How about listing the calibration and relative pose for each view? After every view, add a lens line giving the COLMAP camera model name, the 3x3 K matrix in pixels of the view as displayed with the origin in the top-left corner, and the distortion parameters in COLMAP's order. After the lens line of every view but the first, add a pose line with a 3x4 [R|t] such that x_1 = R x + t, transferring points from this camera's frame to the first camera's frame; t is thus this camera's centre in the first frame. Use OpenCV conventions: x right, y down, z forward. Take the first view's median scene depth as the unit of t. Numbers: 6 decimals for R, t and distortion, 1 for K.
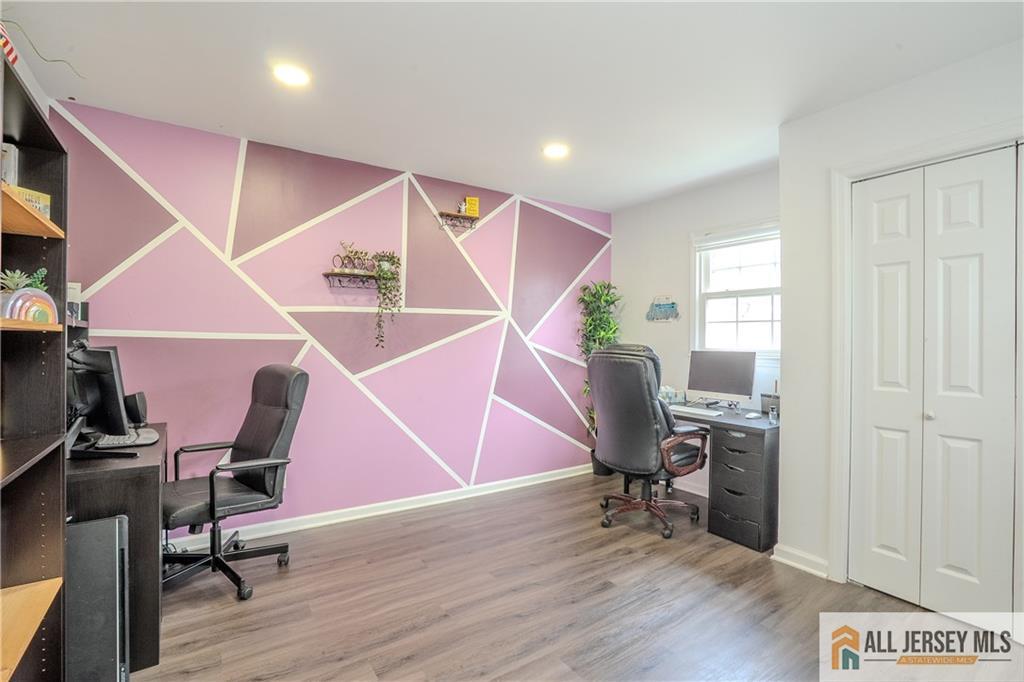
lens RADIAL K [[473.1, 0, 503.3], [0, 473.1, 337.3], [0, 0, 1]] dist [-0.046470, 0.016536]
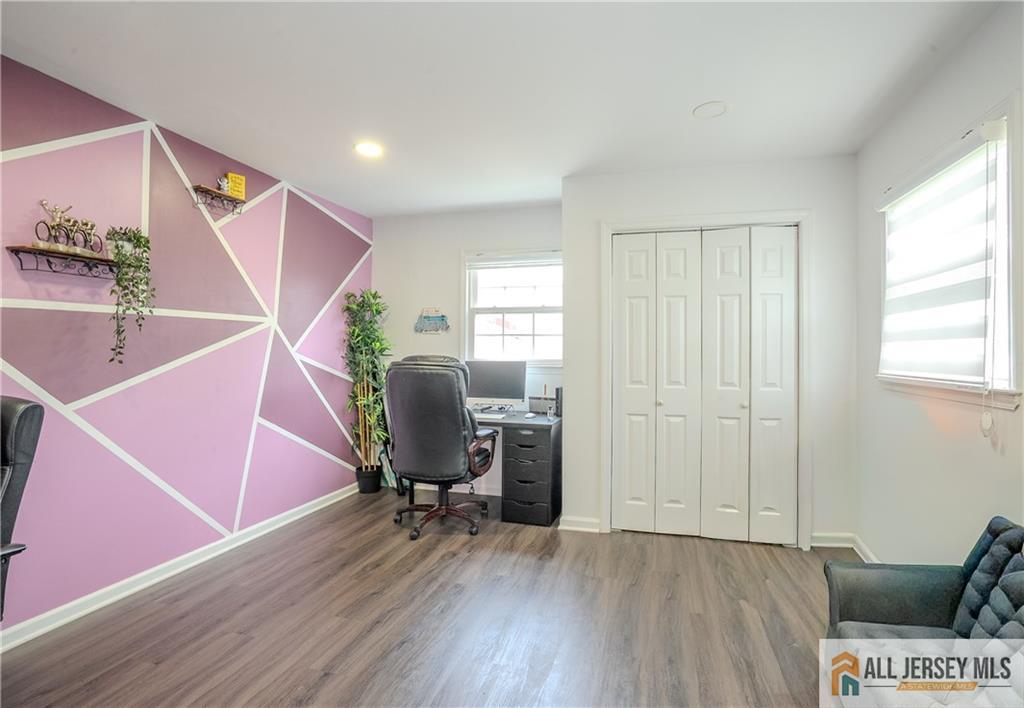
lens RADIAL K [[498.9, 0, 514.9], [0, 498.9, 348.9], [0, 0, 1]] dist [-0.035406, 0.008847]
pose [[0.757863, 0.000946, 0.652414, -0.296204], [-0.002459, 0.999996, 0.001406, -0.001446], [-0.652410, -0.002670, 0.757862, 0.062390]]
